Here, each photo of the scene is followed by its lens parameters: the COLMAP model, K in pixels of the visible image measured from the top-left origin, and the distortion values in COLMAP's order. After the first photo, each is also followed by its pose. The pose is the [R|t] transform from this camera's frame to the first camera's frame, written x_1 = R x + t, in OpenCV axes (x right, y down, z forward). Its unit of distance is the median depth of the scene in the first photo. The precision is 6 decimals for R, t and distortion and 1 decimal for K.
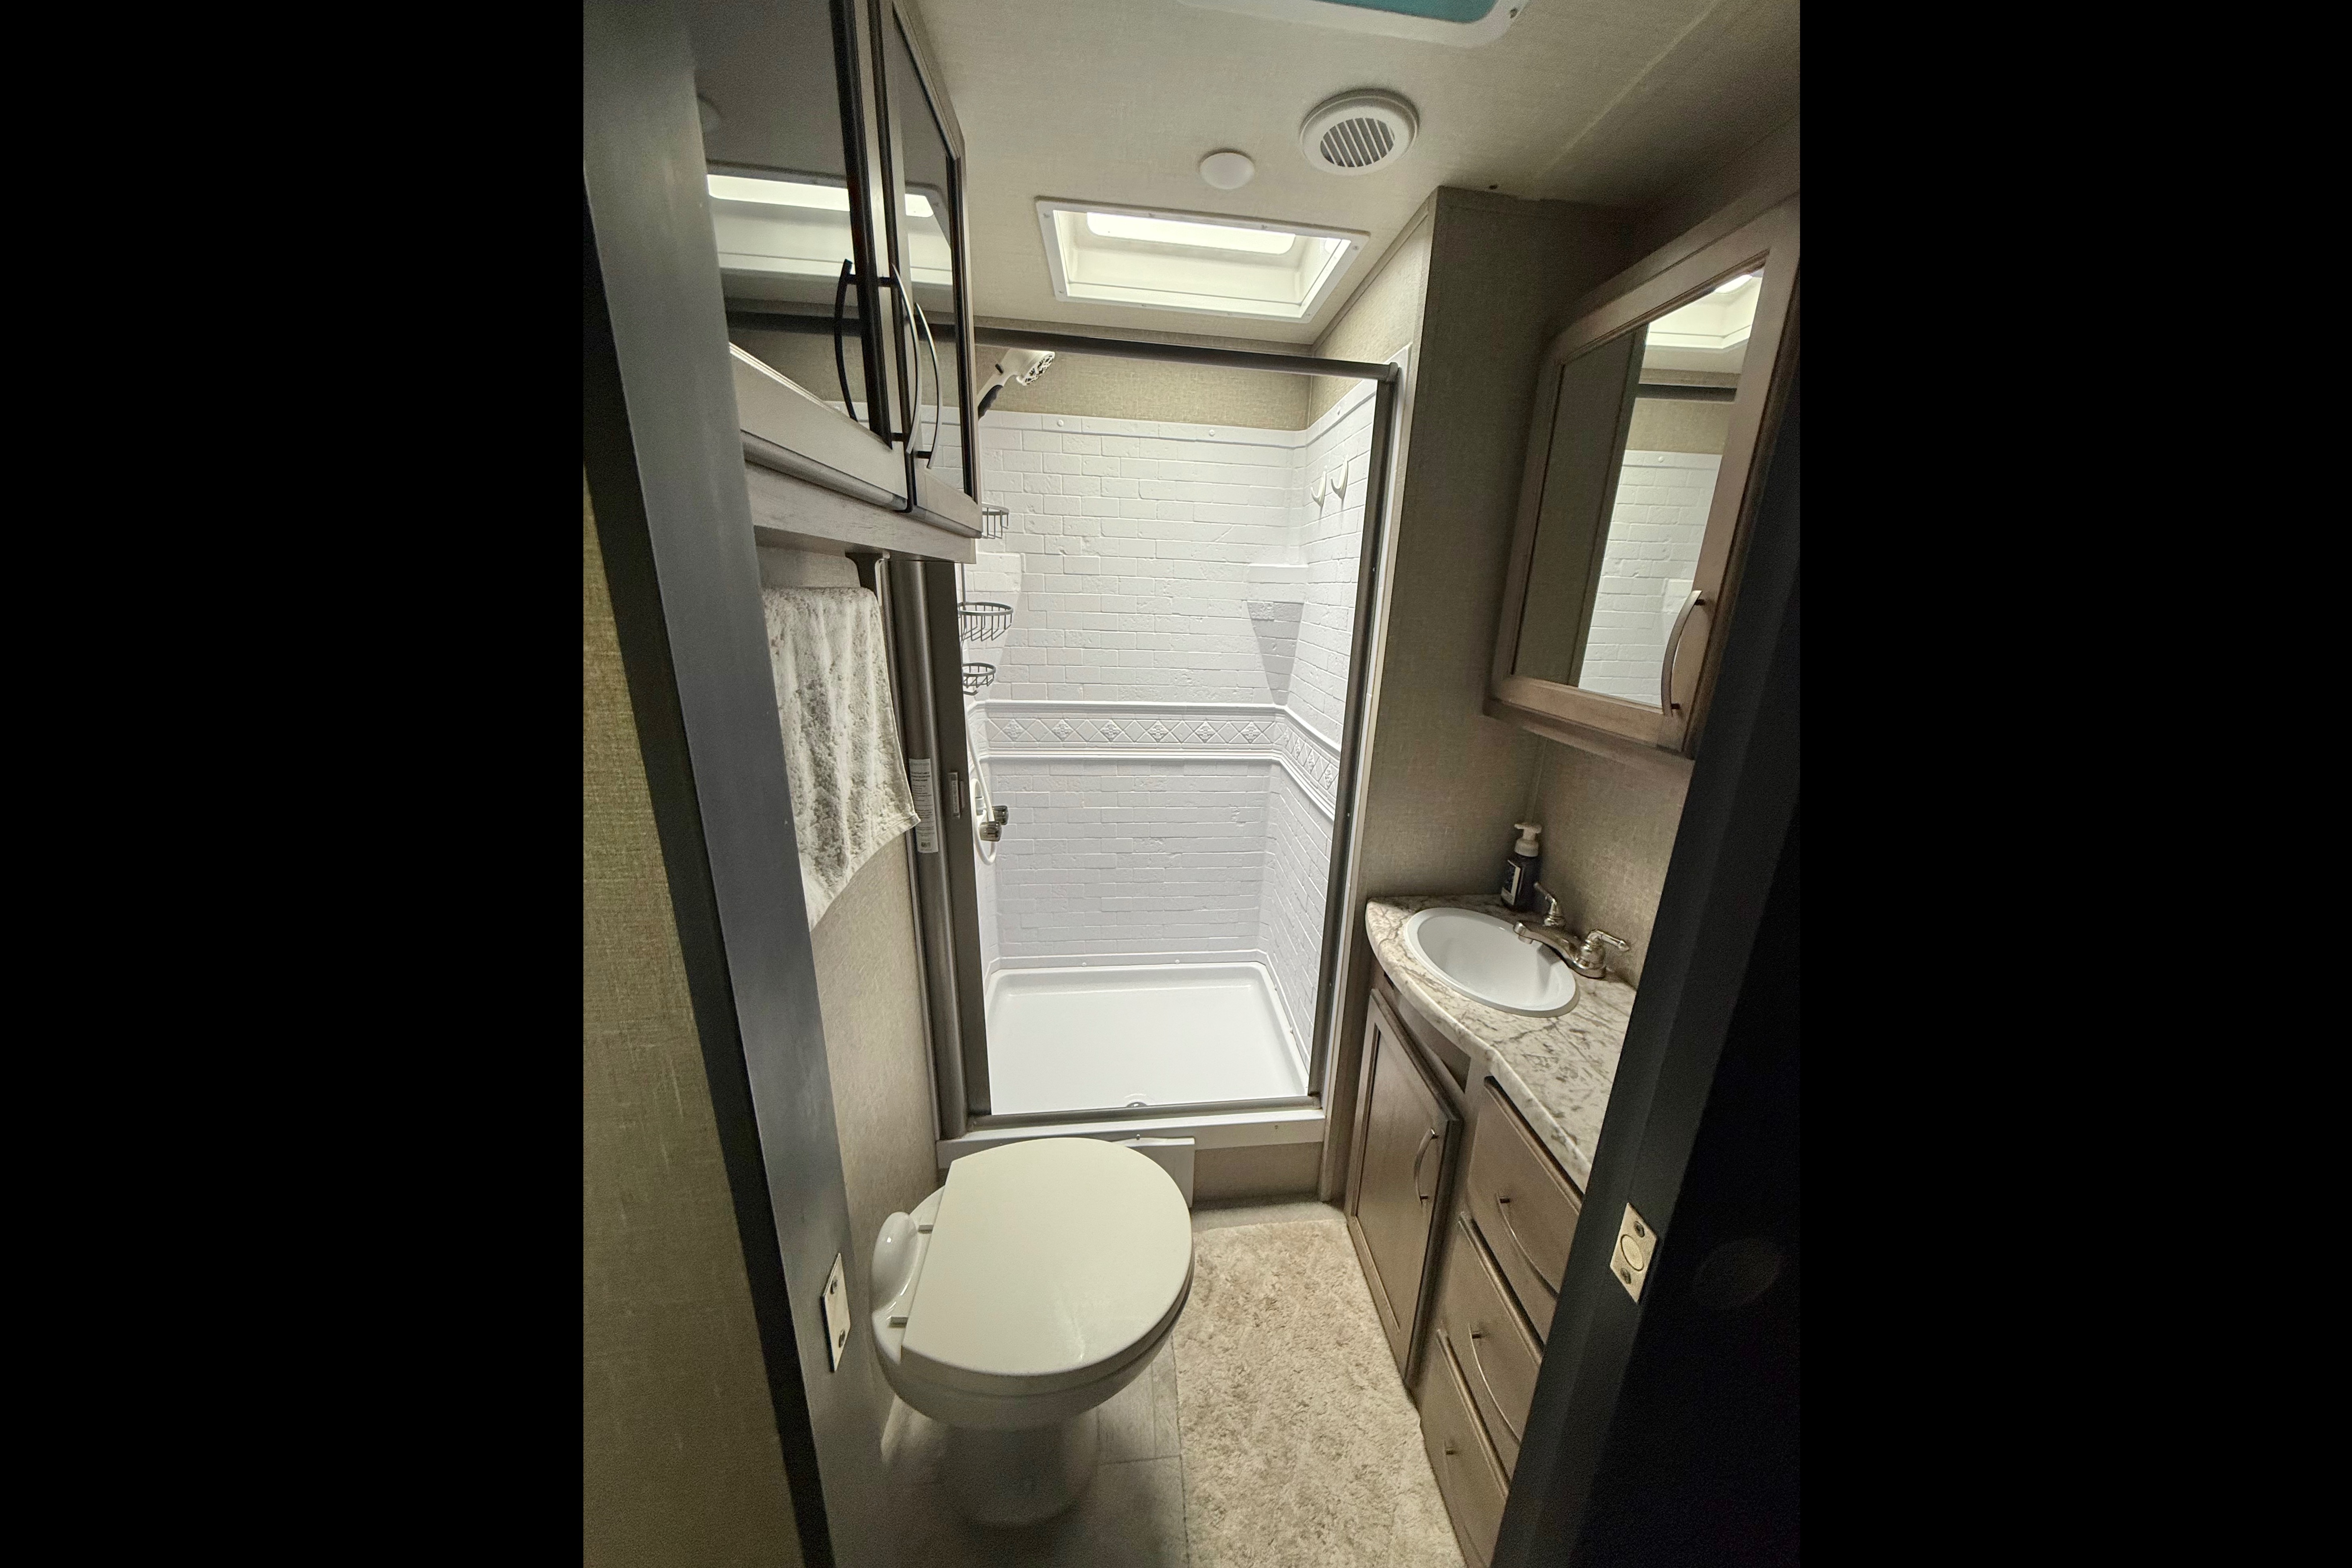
lens RADIAL K [[650.5, 0, 1183.9], [0, 650.5, 776.9], [0, 0, 1]] dist [-0.000101, 0.000027]
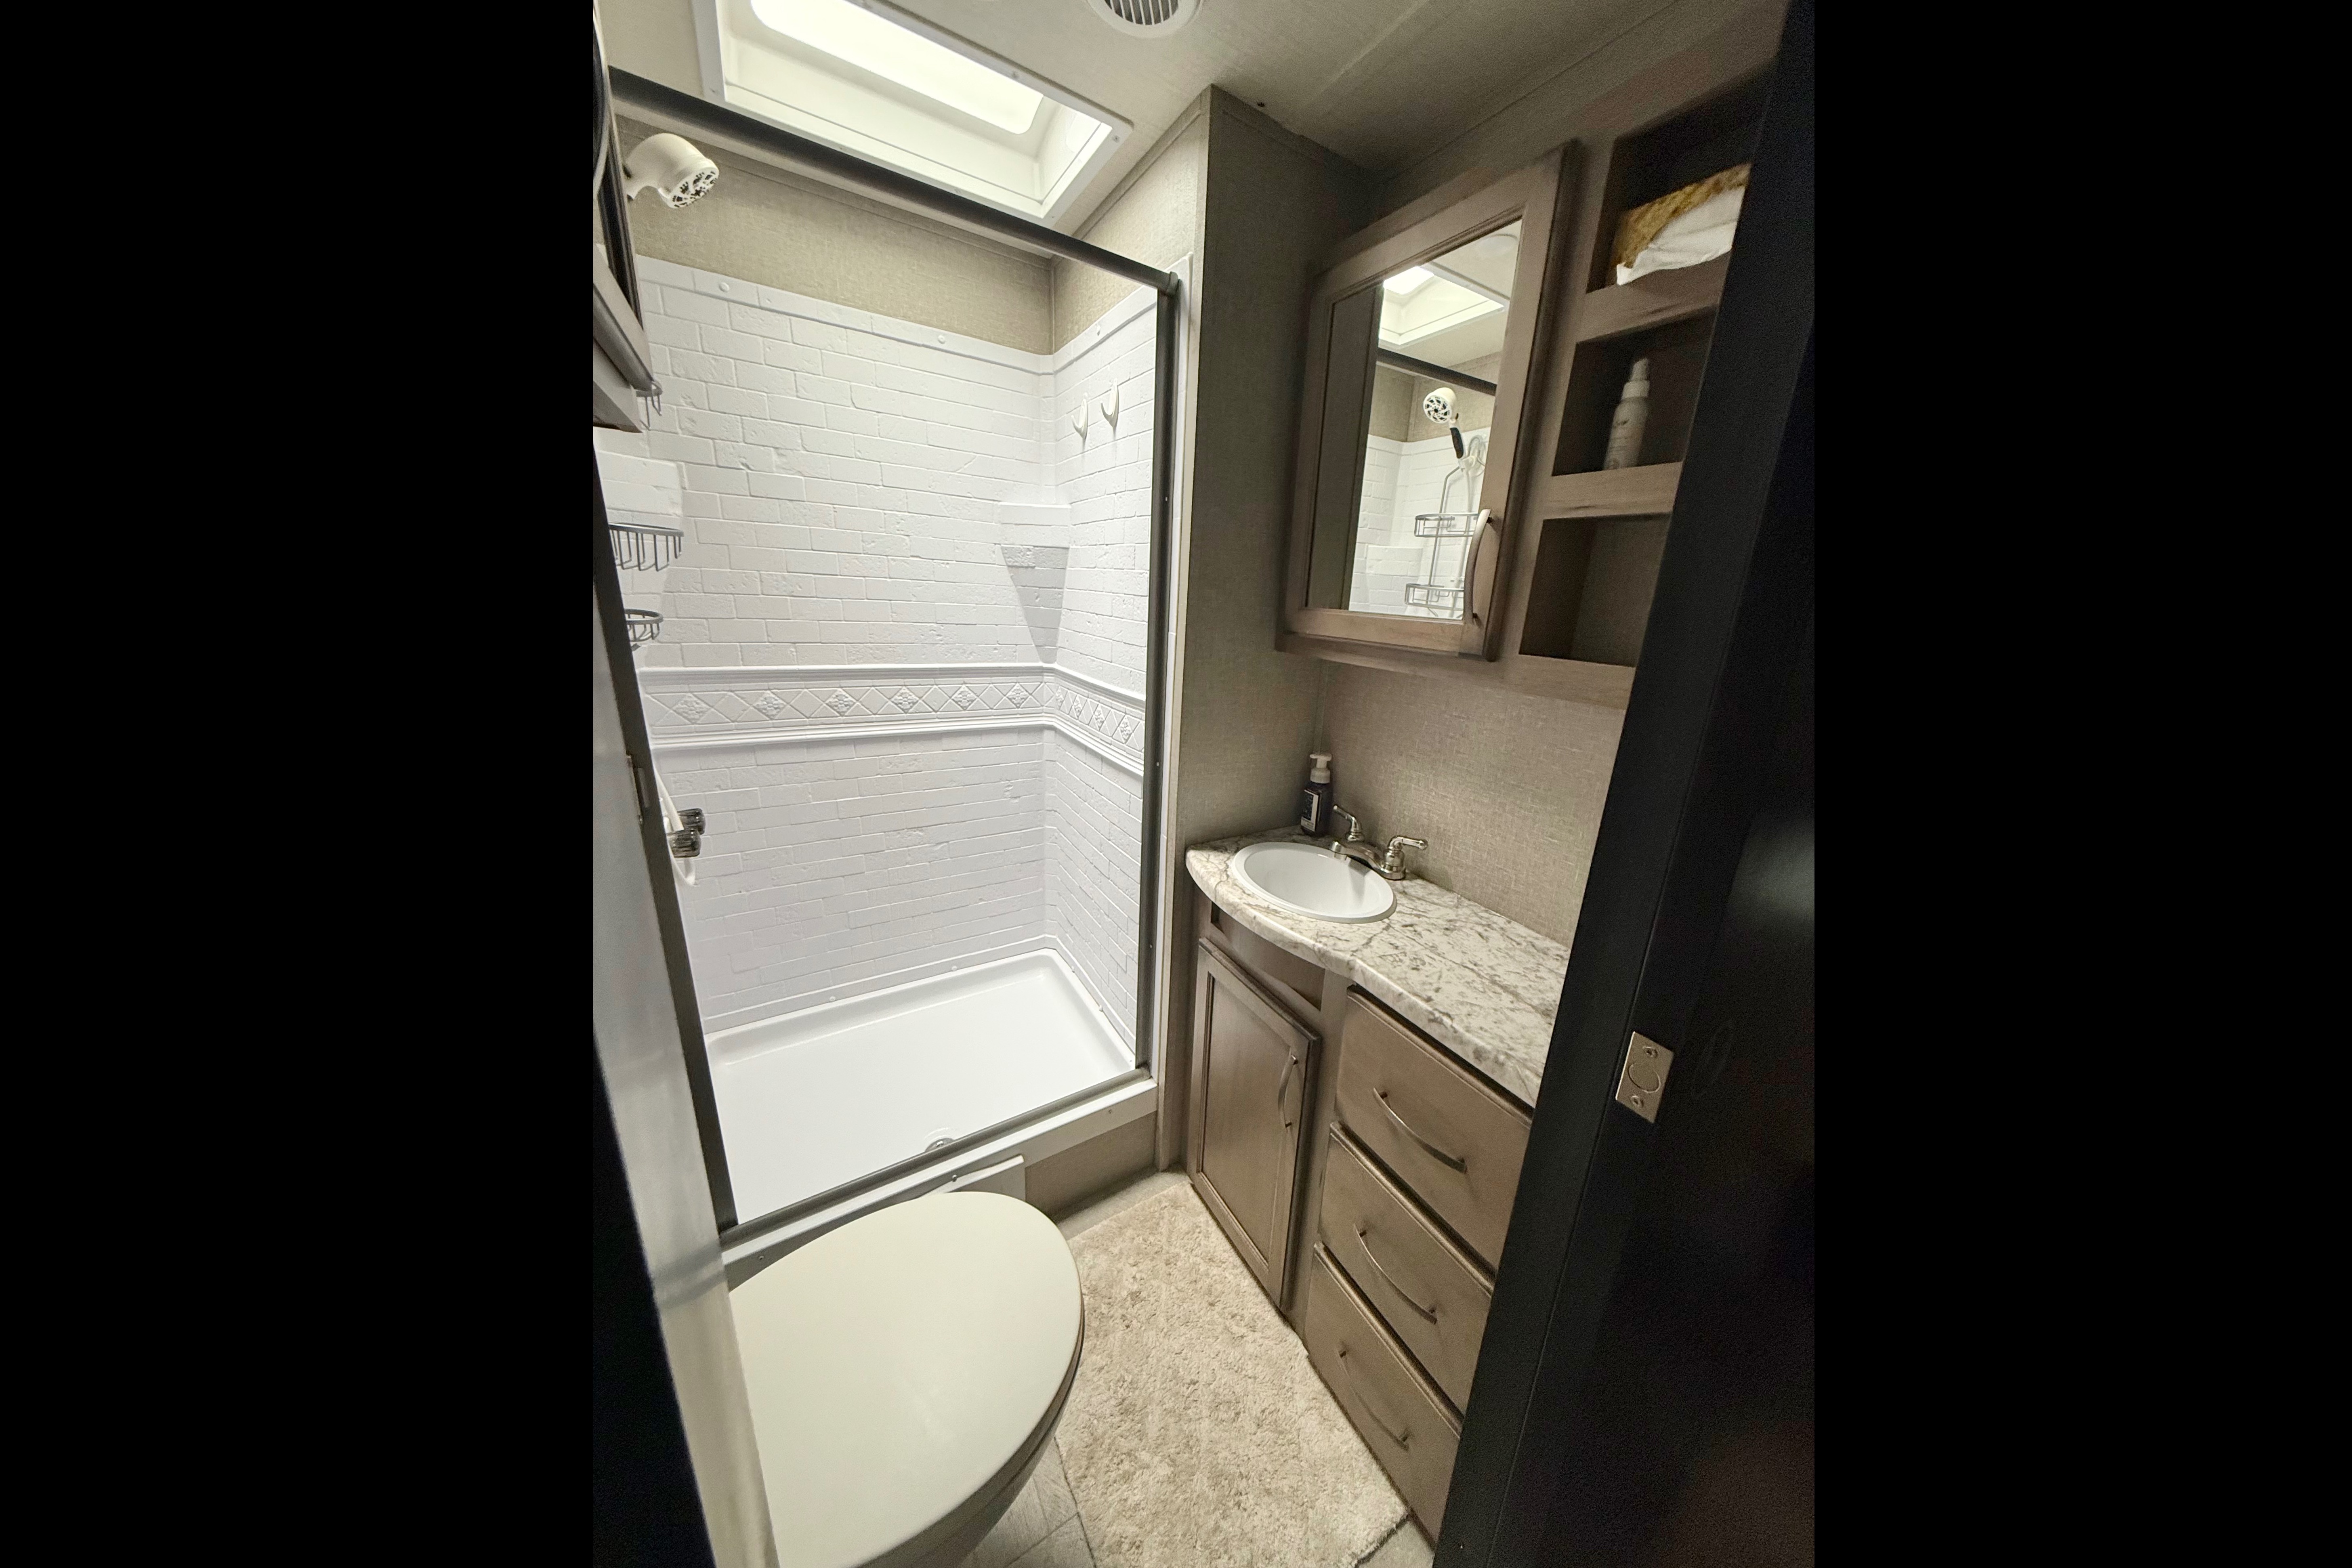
lens RADIAL K [[650.4, 0, 1191.8], [0, 650.4, 778.4], [0, 0, 1]] dist [-0.000101, 0.000027]
pose [[0.892331, -0.107056, 0.438503, -0.137848], [0.100077, 0.994212, 0.039076, 0.053537], [-0.440149, 0.009016, 0.897880, 0.143449]]
